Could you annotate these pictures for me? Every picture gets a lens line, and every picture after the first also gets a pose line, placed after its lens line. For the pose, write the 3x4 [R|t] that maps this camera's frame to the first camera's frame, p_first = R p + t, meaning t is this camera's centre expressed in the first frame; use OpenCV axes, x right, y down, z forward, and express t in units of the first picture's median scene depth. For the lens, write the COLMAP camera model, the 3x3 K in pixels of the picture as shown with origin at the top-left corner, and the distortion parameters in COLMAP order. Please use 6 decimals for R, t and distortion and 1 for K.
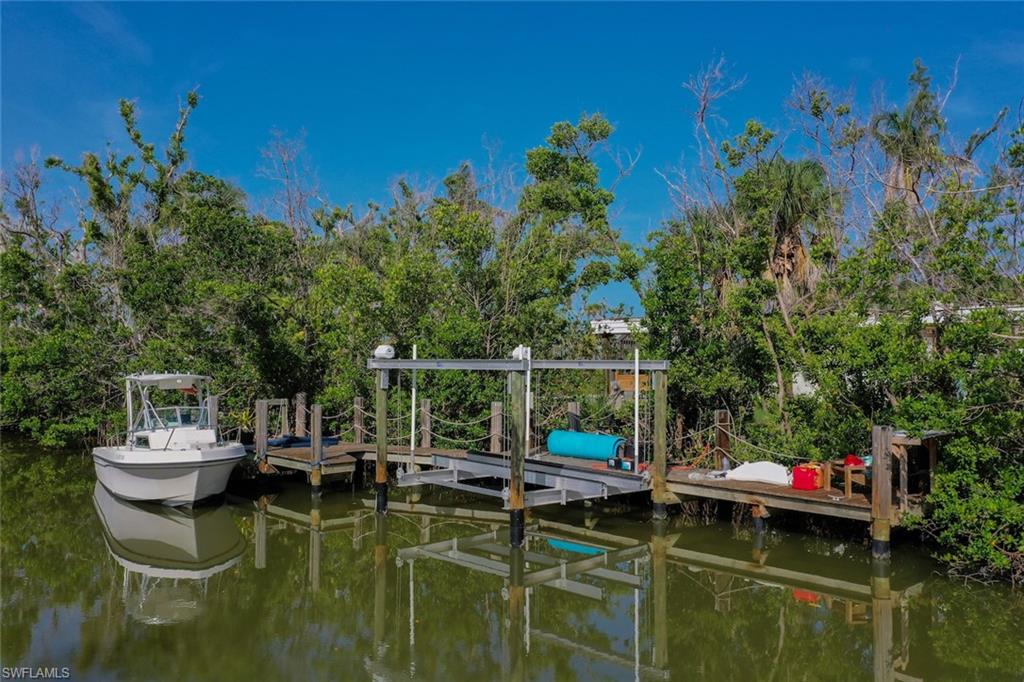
lens RADIAL K [[818.5, 0, 512.3], [0, 818.5, 337.7], [0, 0, 1]] dist [0.013538, -0.013436]
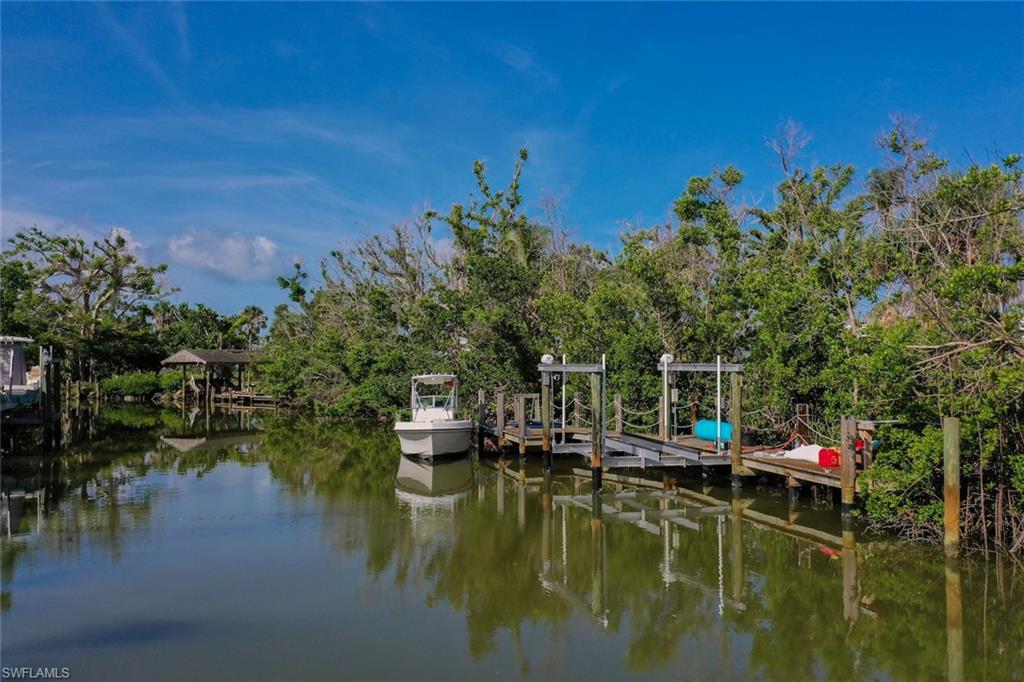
lens RADIAL K [[818.5, 0, 506.8], [0, 818.5, 341.7], [0, 0, 1]] dist [0.013538, -0.013436]
pose [[0.884783, -0.017480, -0.465675, 0.441886], [0.018011, 0.999832, -0.003310, -0.009531], [0.465655, -0.005458, 0.884950, -0.297350]]
